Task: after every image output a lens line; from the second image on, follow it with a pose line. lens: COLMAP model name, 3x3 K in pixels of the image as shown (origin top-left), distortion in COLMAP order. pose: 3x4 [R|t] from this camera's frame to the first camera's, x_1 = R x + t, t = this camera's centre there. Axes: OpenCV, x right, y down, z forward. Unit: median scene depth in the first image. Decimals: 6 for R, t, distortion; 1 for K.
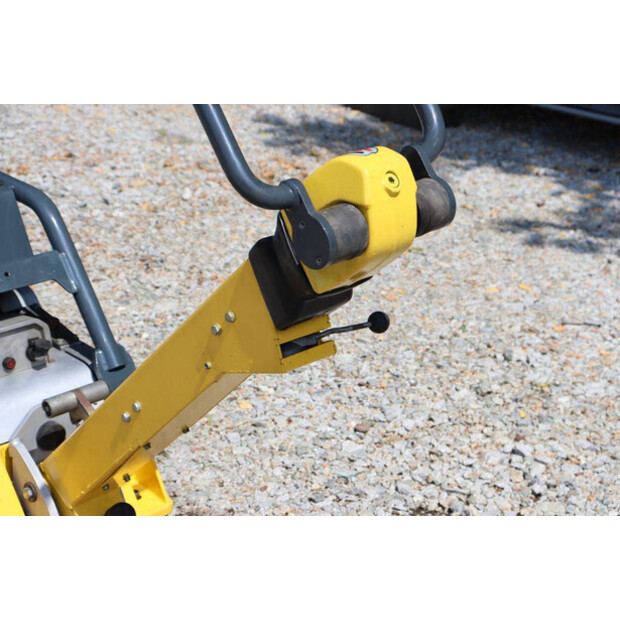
lens RADIAL K [[1449.6, 0, 317.5], [0, 1449.6, 310.8], [0, 0, 1]] dist [0.371734, 0.927797]
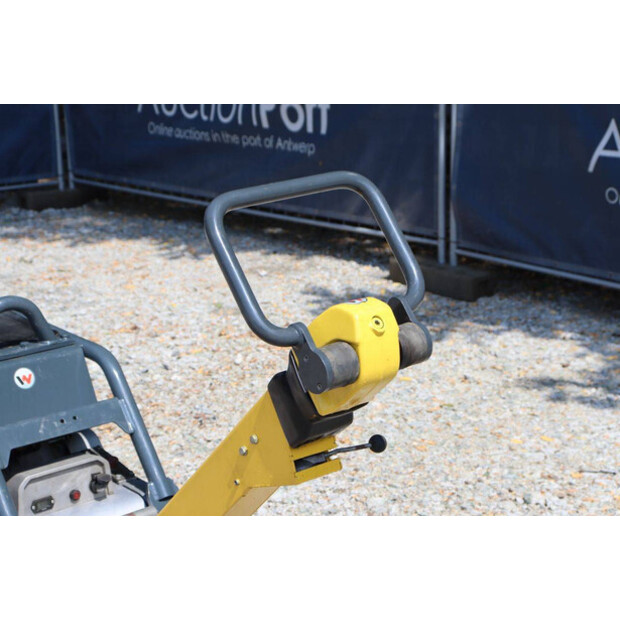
lens RADIAL K [[1449.6, 0, 317.5], [0, 1449.6, 310.8], [0, 0, 1]] dist [0.371734, 0.927797]
pose [[0.998891, -0.015017, -0.044612, 0.030364], [0.009466, 0.992468, -0.122141, 0.028884], [0.046111, 0.121583, 0.991510, -0.135857]]
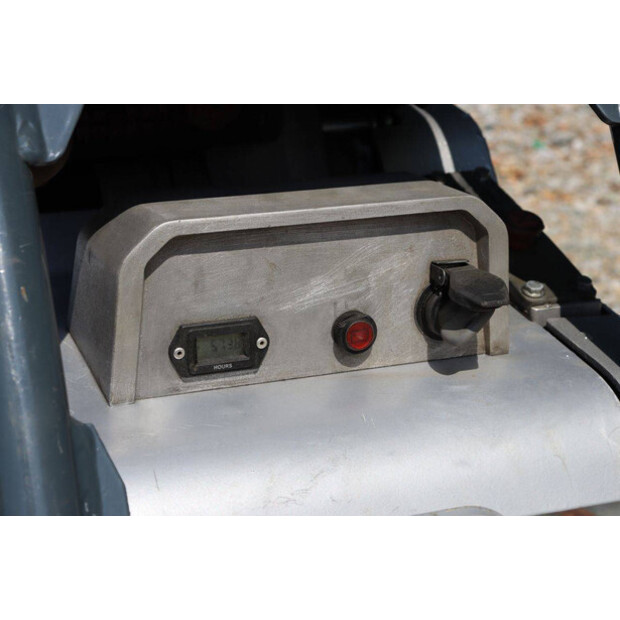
lens RADIAL K [[1449.6, 0, 317.5], [0, 1449.6, 310.8], [0, 0, 1]] dist [0.371734, 0.927797]
pose [[0.937881, 0.177841, -0.297912, -0.108207], [-0.171403, 0.984040, 0.047823, 0.015611], [0.301662, 0.006211, 0.953395, 0.596818]]
